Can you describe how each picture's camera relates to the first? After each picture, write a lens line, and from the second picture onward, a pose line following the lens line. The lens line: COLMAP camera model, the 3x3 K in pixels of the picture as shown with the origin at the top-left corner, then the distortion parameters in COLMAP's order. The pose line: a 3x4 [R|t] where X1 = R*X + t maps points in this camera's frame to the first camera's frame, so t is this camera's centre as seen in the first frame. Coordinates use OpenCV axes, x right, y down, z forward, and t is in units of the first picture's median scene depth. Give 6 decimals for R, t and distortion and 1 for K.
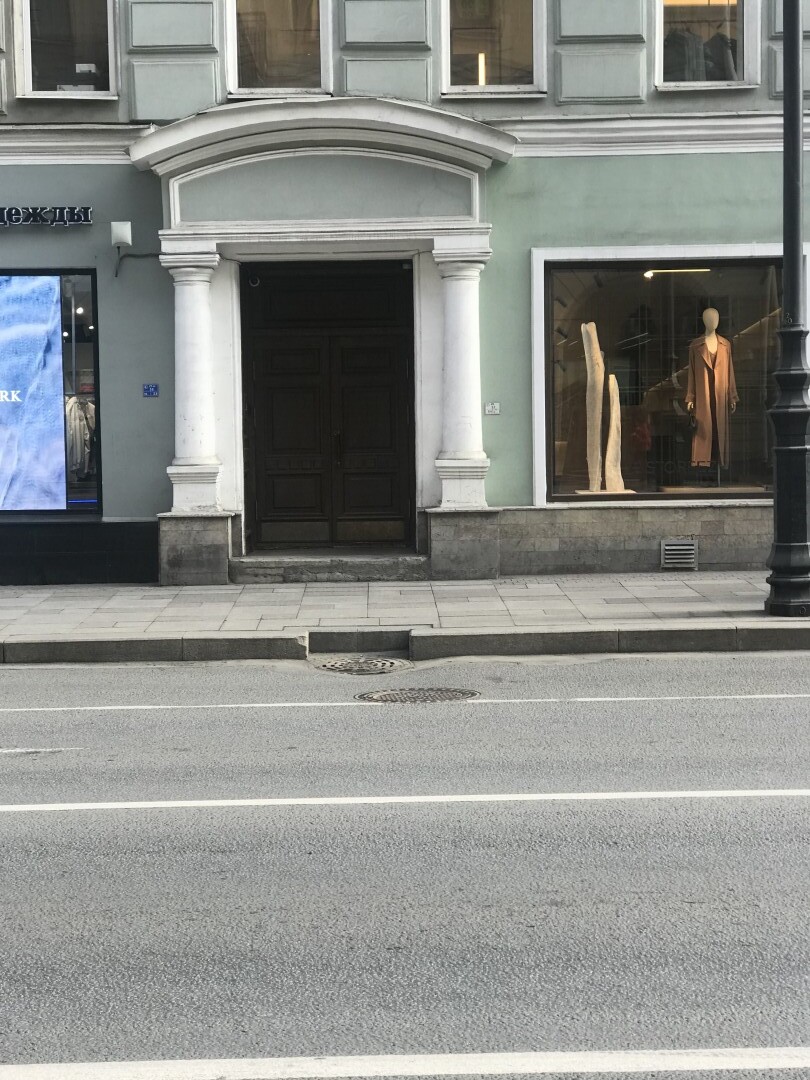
lens RADIAL K [[1767.0, 0, 416.6], [0, 1767.0, 547.5], [0, 0, 1]] dist [0.065008, 0.000000]
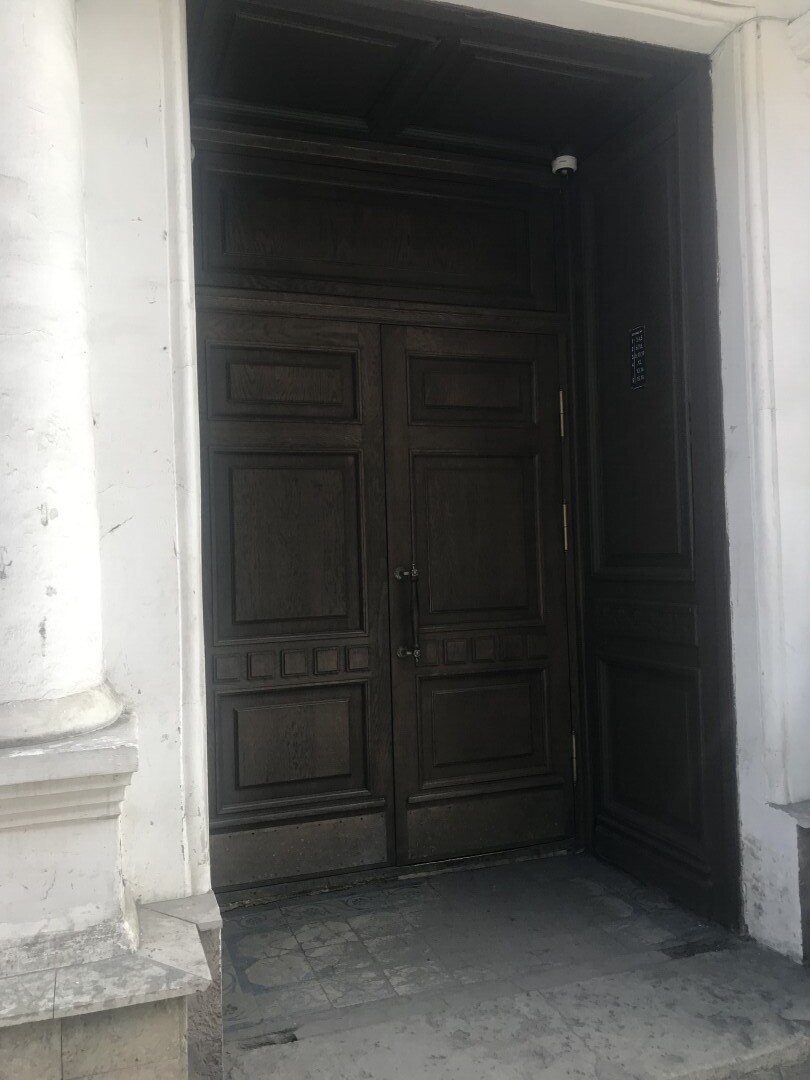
lens RADIAL K [[891.4, 0, 407.1], [0, 891.4, 542.2], [0, 0, 1]] dist [-0.004424, 0.028252]
pose [[0.944842, -0.007291, 0.327447, -0.107168], [0.038170, 0.995391, -0.087978, -0.054796], [-0.325296, 0.095624, 0.940765, 0.820566]]
